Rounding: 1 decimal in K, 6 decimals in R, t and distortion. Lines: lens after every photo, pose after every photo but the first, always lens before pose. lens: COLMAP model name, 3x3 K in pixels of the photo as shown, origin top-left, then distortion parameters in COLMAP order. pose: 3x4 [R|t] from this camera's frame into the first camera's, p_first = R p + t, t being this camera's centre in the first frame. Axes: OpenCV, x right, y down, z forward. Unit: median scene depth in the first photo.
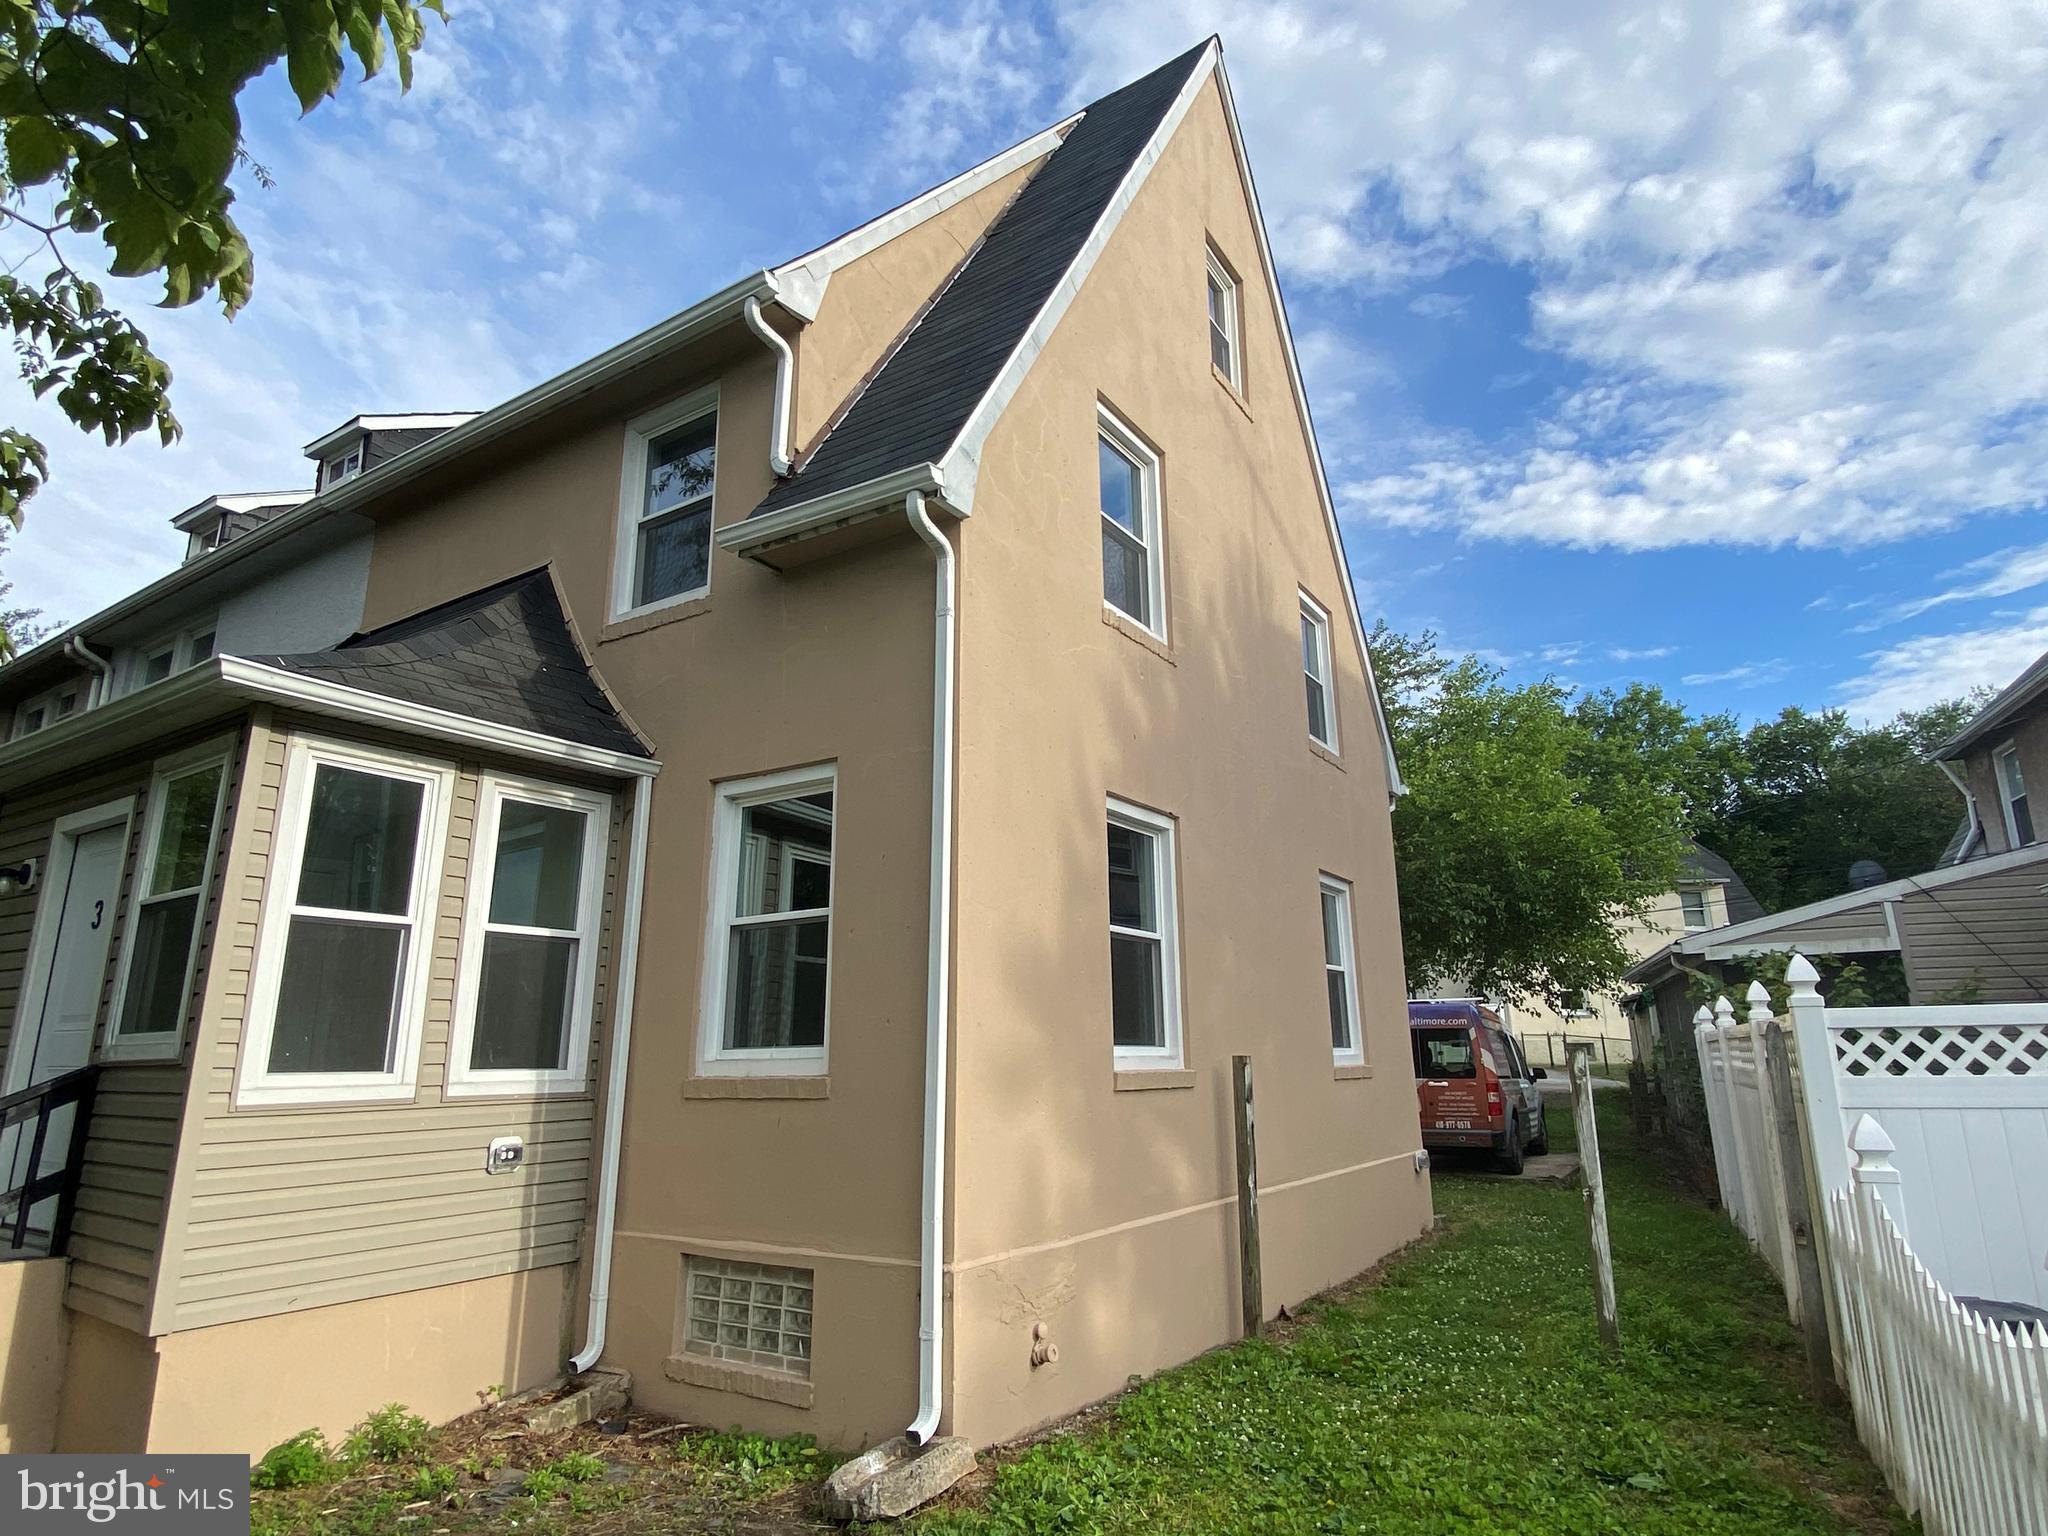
lens RADIAL K [[1128.3, 0, 1027.4], [0, 1128.3, 759.8], [0, 0, 1]] dist [0.071002, -0.072813]
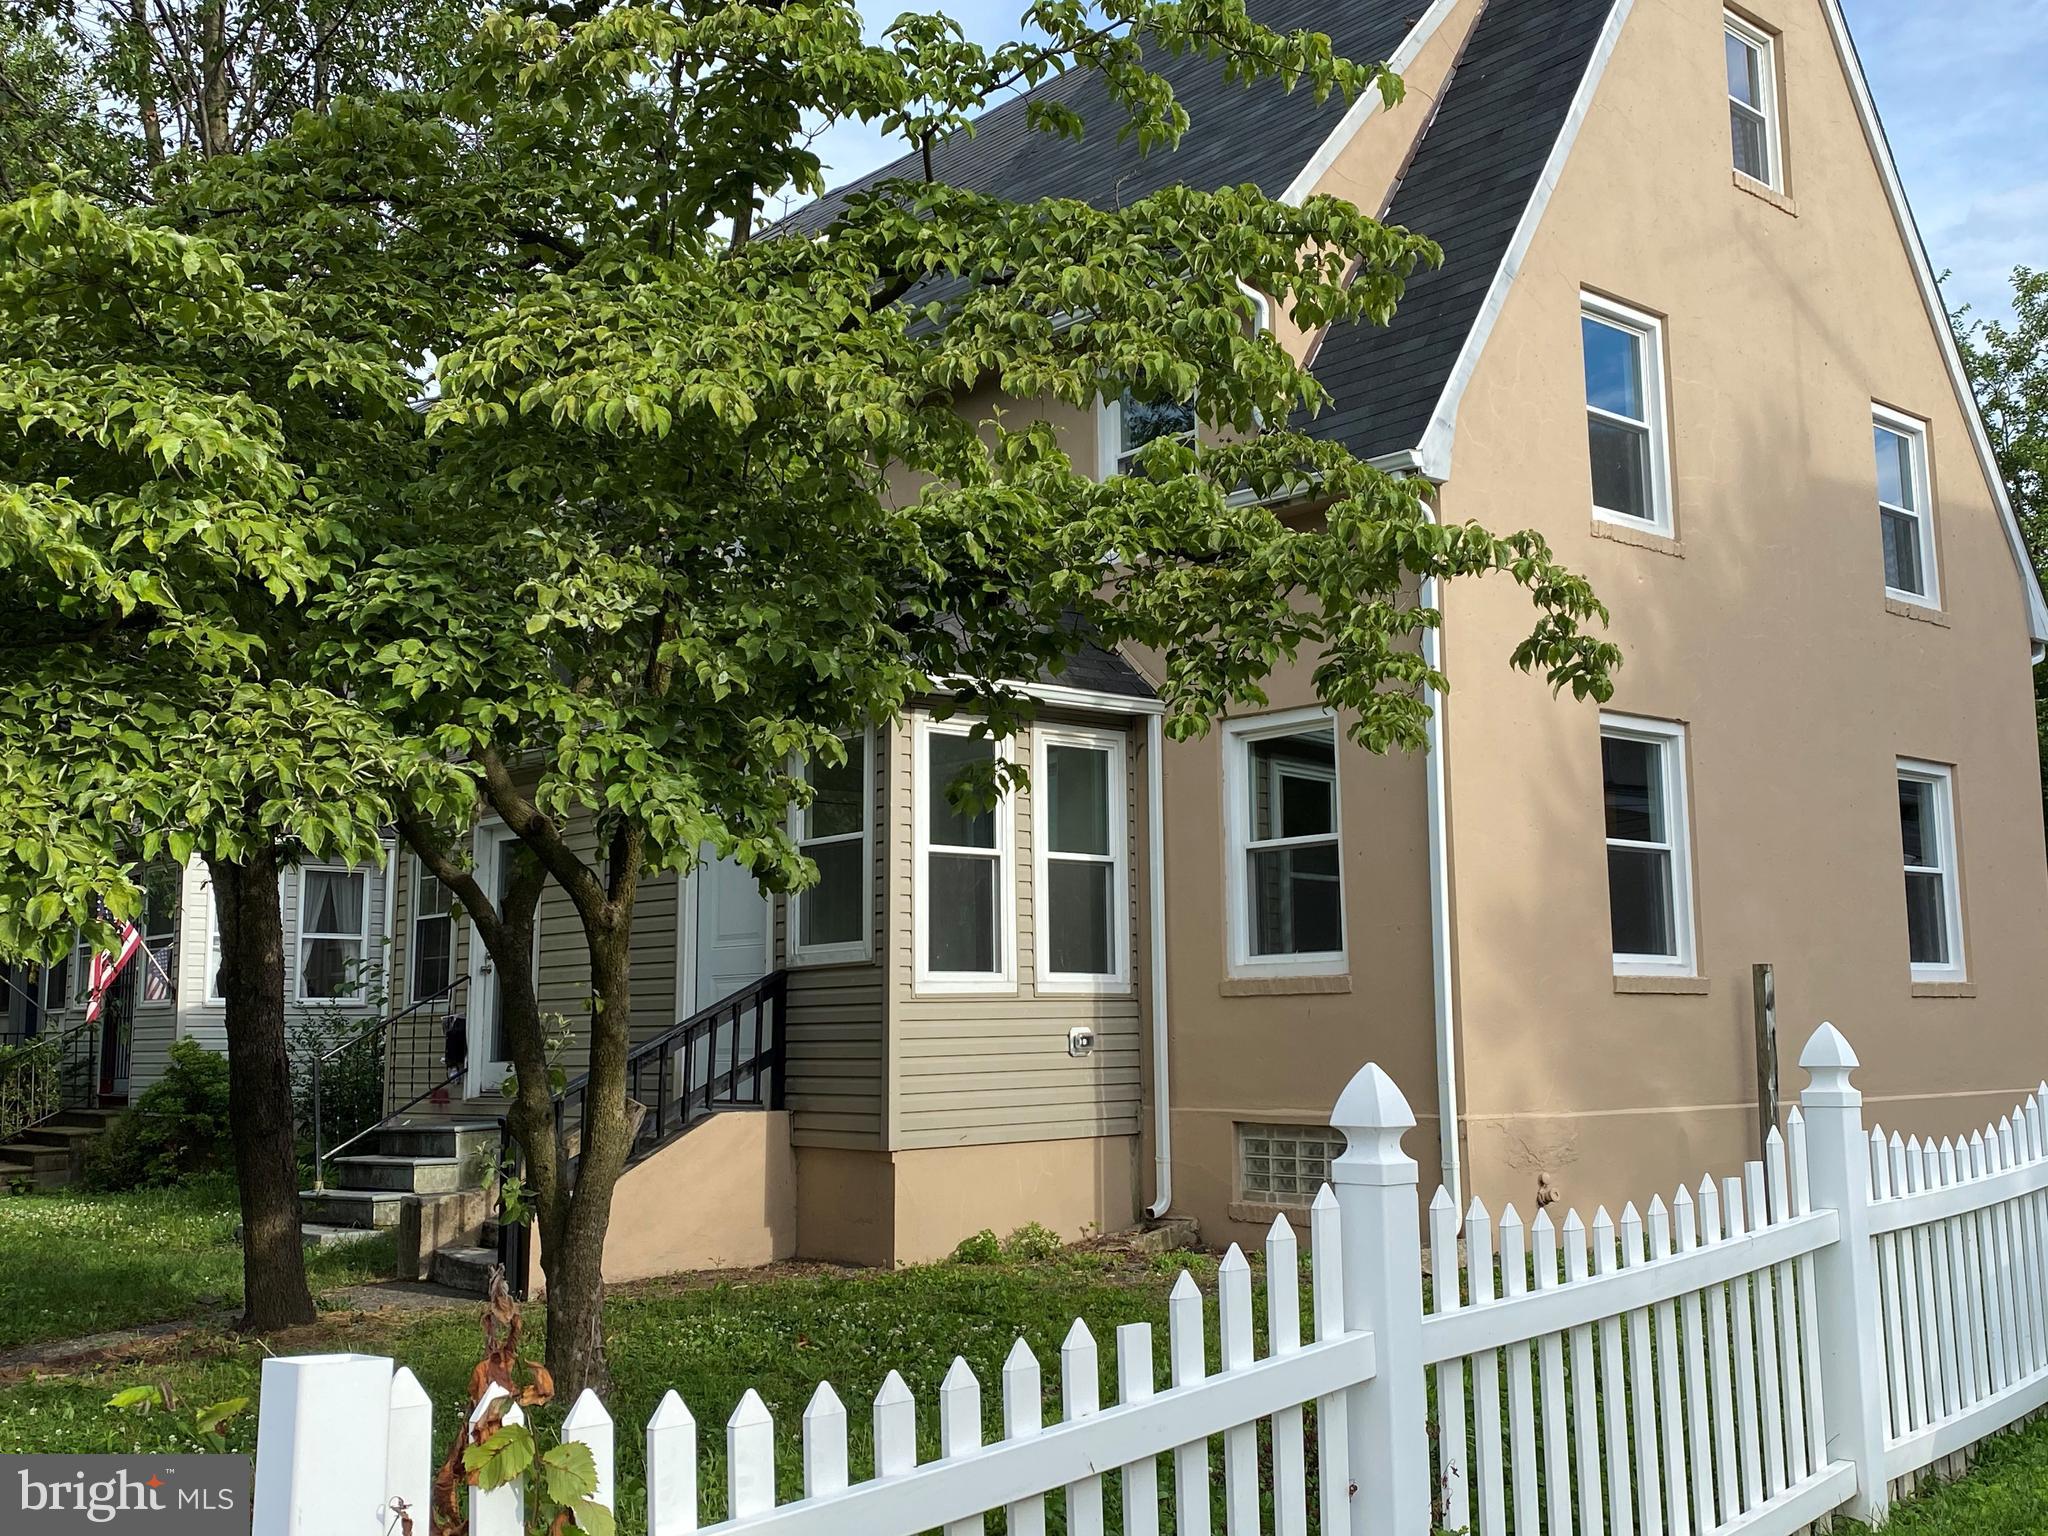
lens RADIAL K [[2101.0, 0, 1015.5], [0, 2101.0, 741.7], [0, 0, 1]] dist [0.190722, -0.597806]
pose [[0.962824, -0.040886, -0.267018, 0.078041], [0.072113, 0.991509, 0.108210, -0.200164], [0.260326, -0.123442, 0.957597, -1.036919]]
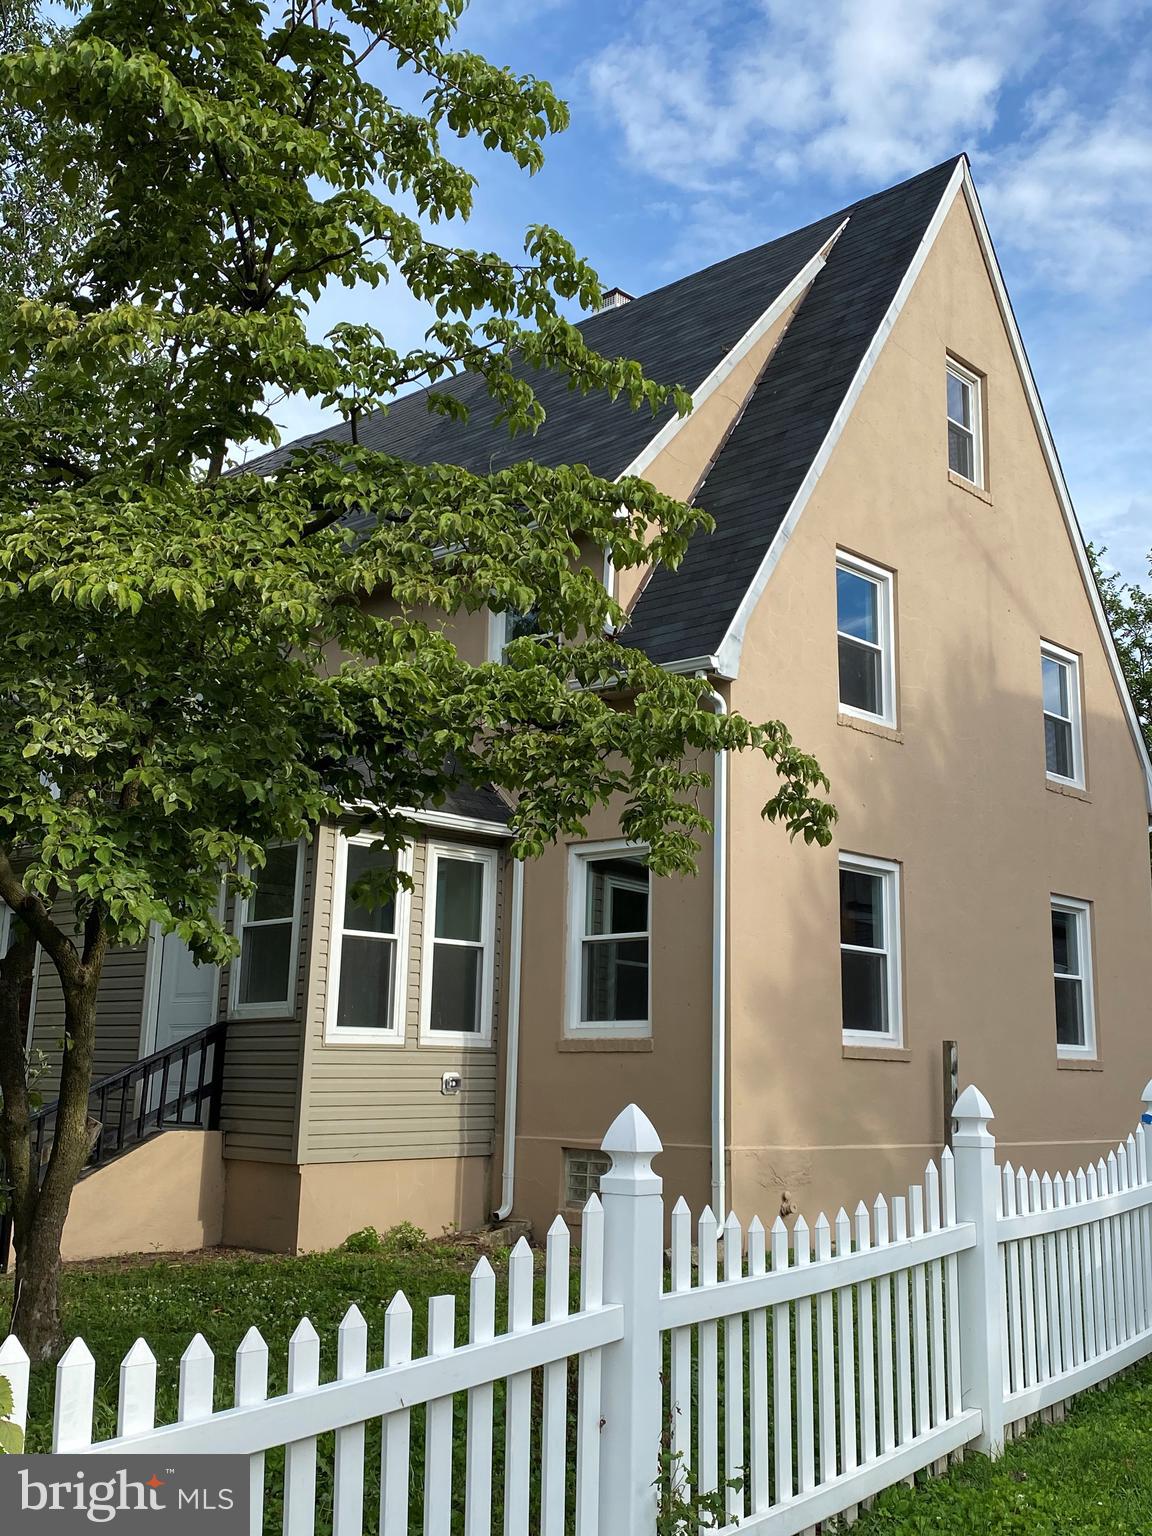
lens RADIAL K [[1575.8, 0, 586.6], [0, 1575.8, 763.4], [0, 0, 1]] dist [0.190722, -0.597806]
pose [[0.985293, -0.006878, -0.170737, 0.103906], [0.016409, 0.998380, 0.054475, -0.204040], [0.170085, -0.056475, 0.983810, -1.050767]]
